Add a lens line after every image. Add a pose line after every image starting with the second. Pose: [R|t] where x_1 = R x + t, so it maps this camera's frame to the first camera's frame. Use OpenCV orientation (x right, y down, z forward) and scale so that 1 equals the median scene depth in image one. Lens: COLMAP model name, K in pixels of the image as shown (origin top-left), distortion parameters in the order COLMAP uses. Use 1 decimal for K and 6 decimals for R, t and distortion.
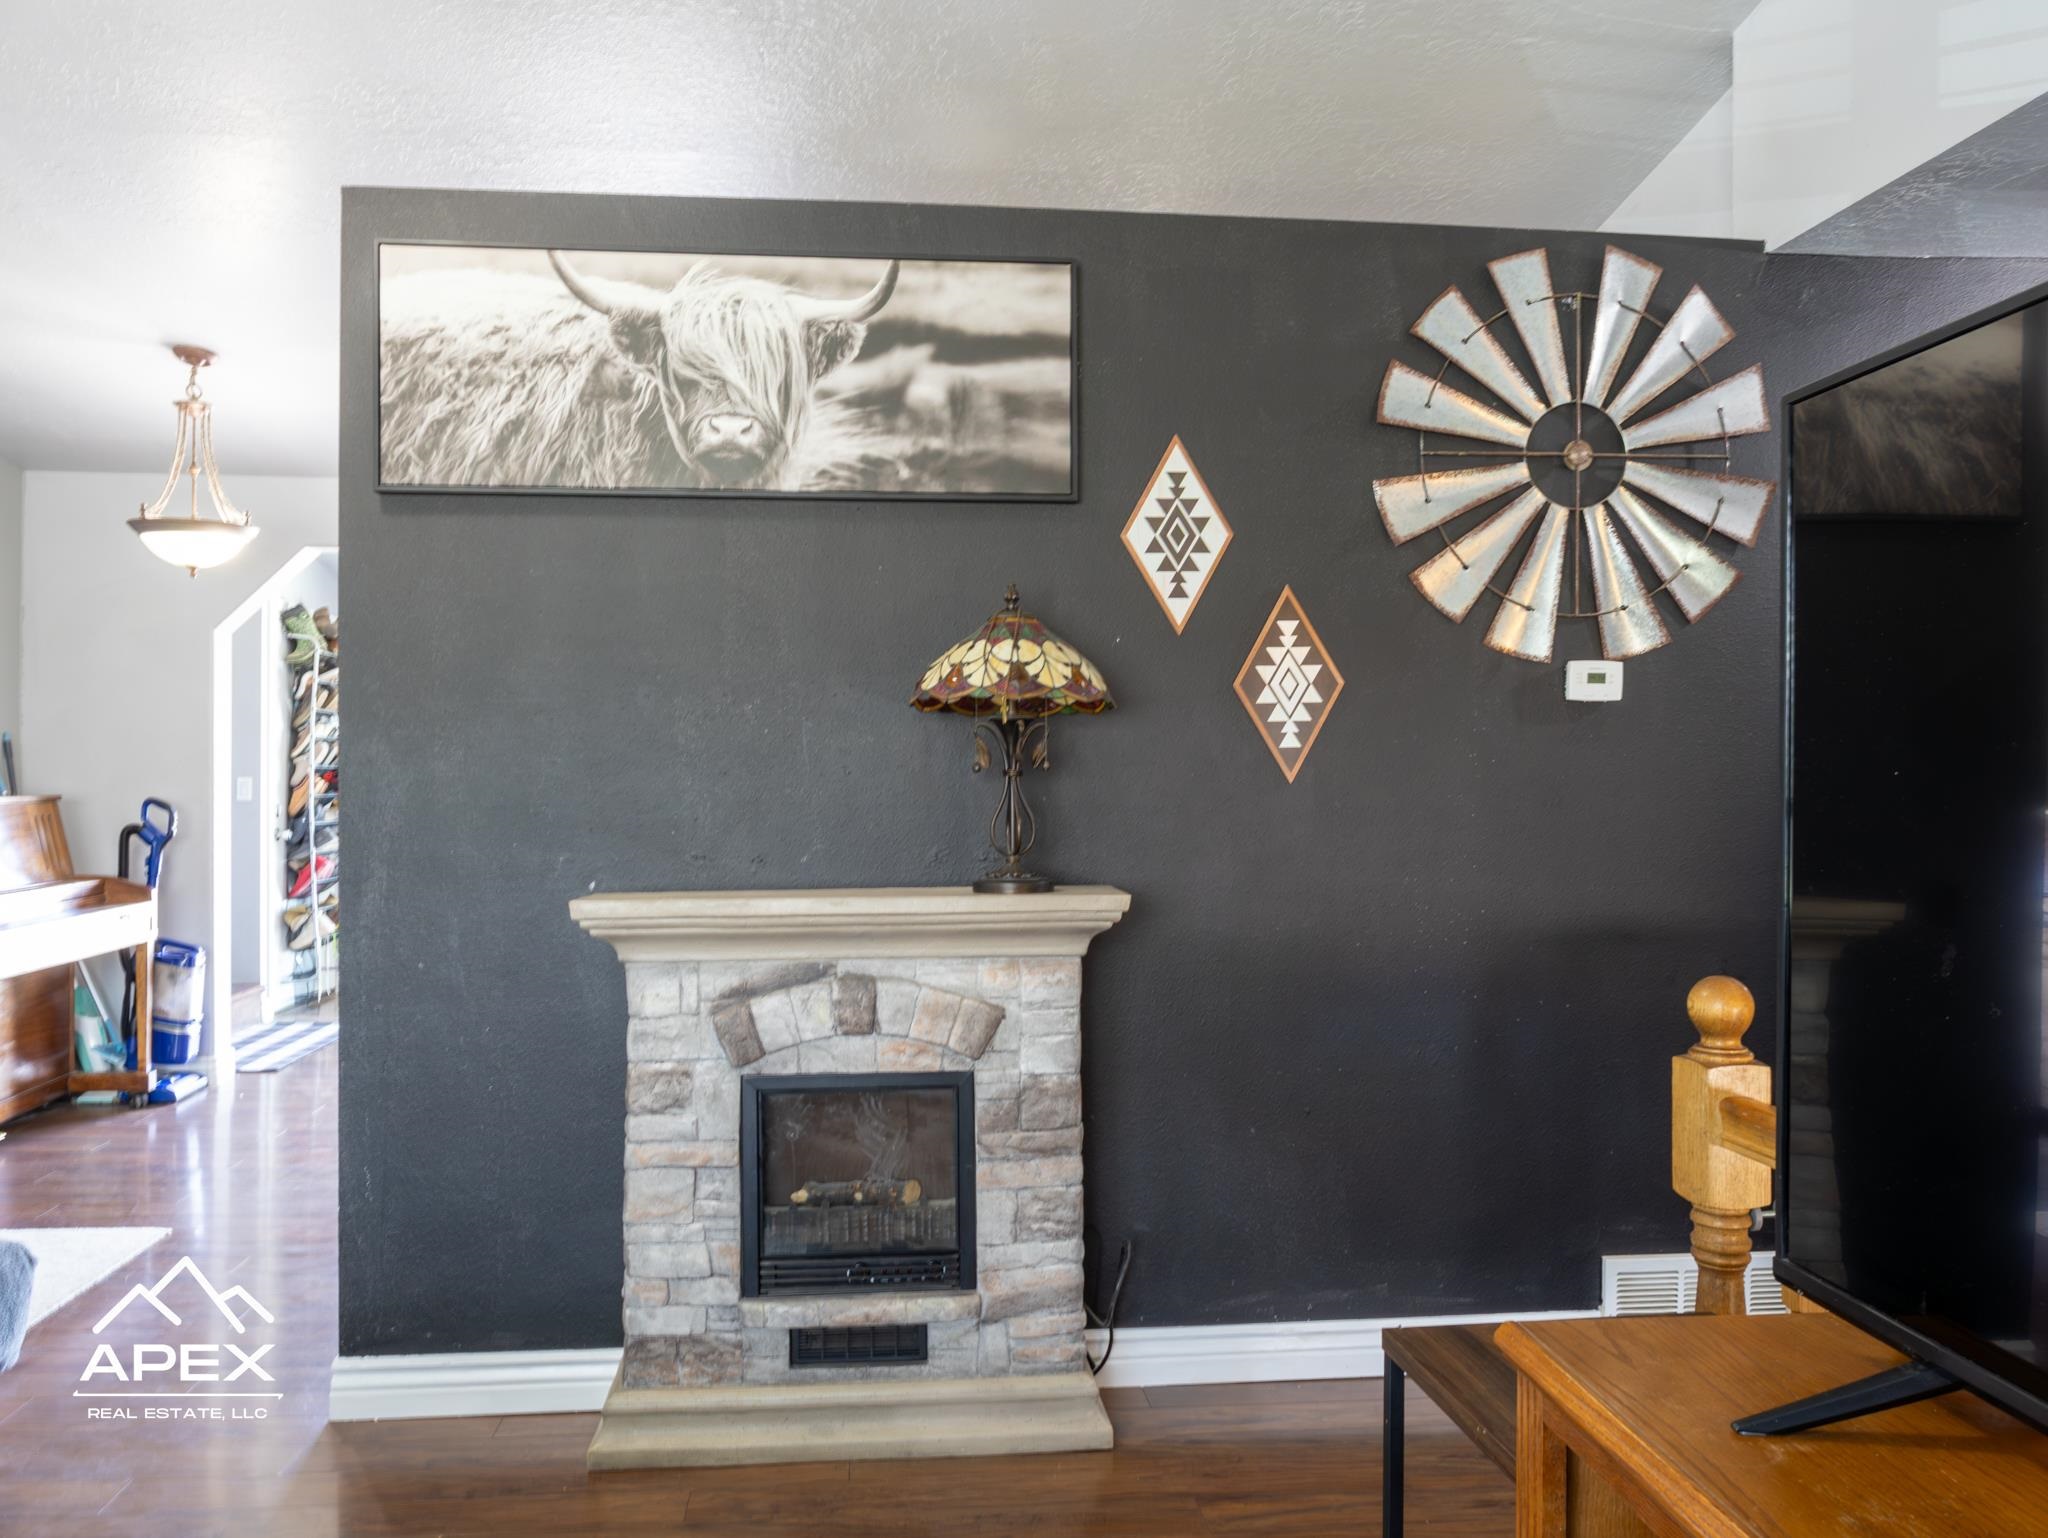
lens RADIAL K [[1535.3, 0, 1022.4], [0, 1535.3, 768.0], [0, 0, 1]] dist [-0.010408, -0.009453]
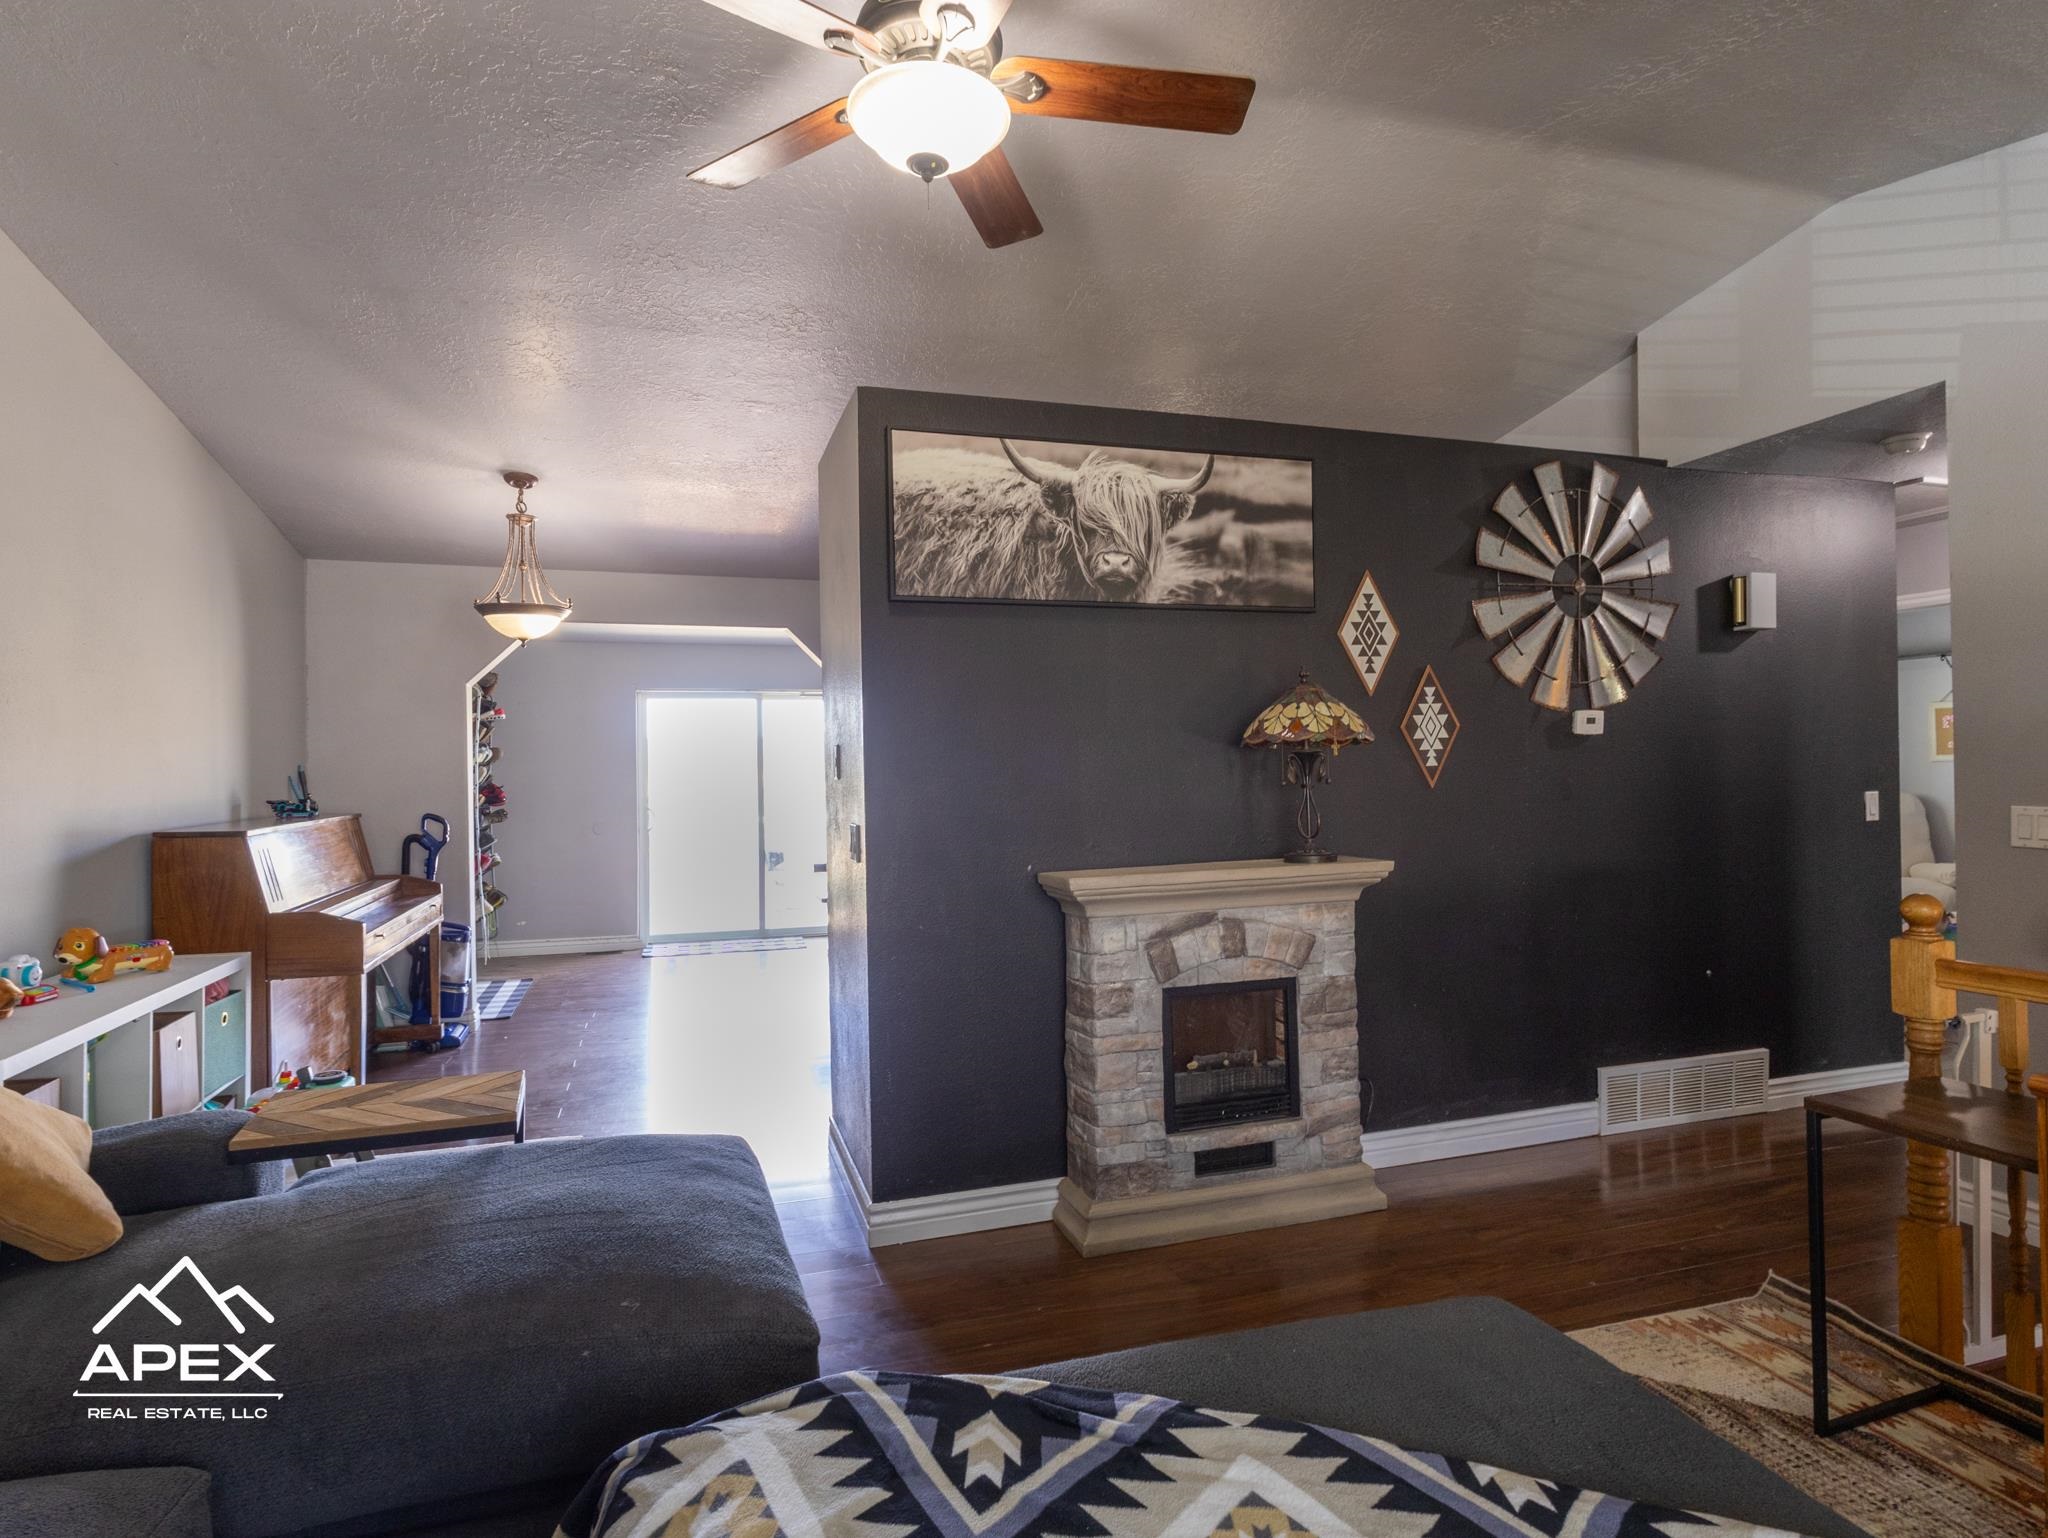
lens RADIAL K [[1096.6, 0, 1023.1], [0, 1096.6, 767.8], [0, 0, 1]] dist [-0.002255, 0.000325]
pose [[0.977371, -0.017498, 0.210809, -0.513132], [0.017735, 0.999842, 0.000766, -0.020884], [-0.210789, 0.002990, 0.977527, -0.035309]]
